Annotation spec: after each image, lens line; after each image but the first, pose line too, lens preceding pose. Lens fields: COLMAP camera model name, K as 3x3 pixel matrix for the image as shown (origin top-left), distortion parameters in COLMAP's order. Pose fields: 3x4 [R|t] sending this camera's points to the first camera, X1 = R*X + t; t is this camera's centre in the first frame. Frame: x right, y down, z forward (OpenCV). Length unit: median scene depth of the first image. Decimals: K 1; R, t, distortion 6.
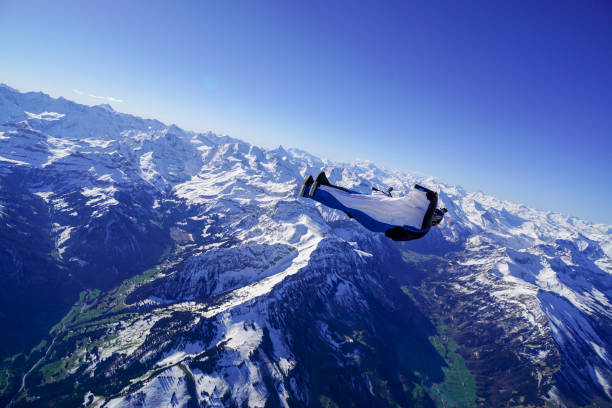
lens RADIAL K [[316.7, 0, 306.0], [0, 316.7, 204.0], [0, 0, 1]] dist [-0.071666, 0.043990]
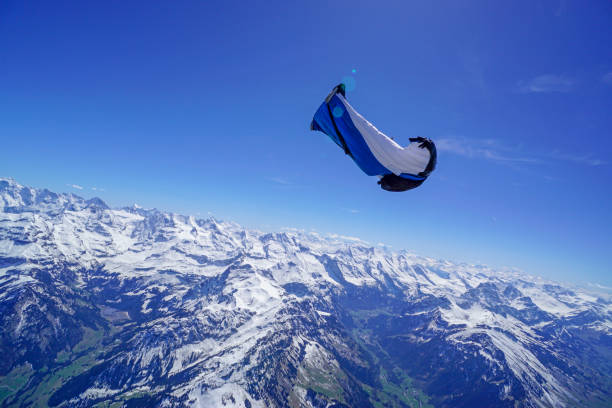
lens RADIAL K [[318.7, 0, 303.6], [0, 318.7, 202.7], [0, 0, 1]] dist [-0.073350, 0.046573]
pose [[0.974144, -0.037558, 0.222785, -0.083186], [0.087101, 0.972290, -0.216945, 0.035631], [-0.208464, 0.230741, 0.950422, 0.007857]]
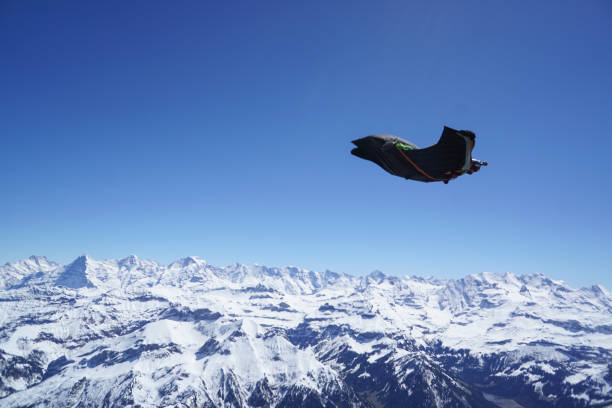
lens RADIAL K [[411.3, 0, 306.0], [0, 411.3, 204.0], [0, 0, 1]] dist [-0.042247, 0.079532]
pose [[0.894293, -0.258678, -0.365139, -0.402397], [0.085888, 0.900038, -0.427264, 0.068761], [0.439163, 0.350738, 0.827115, -0.024977]]
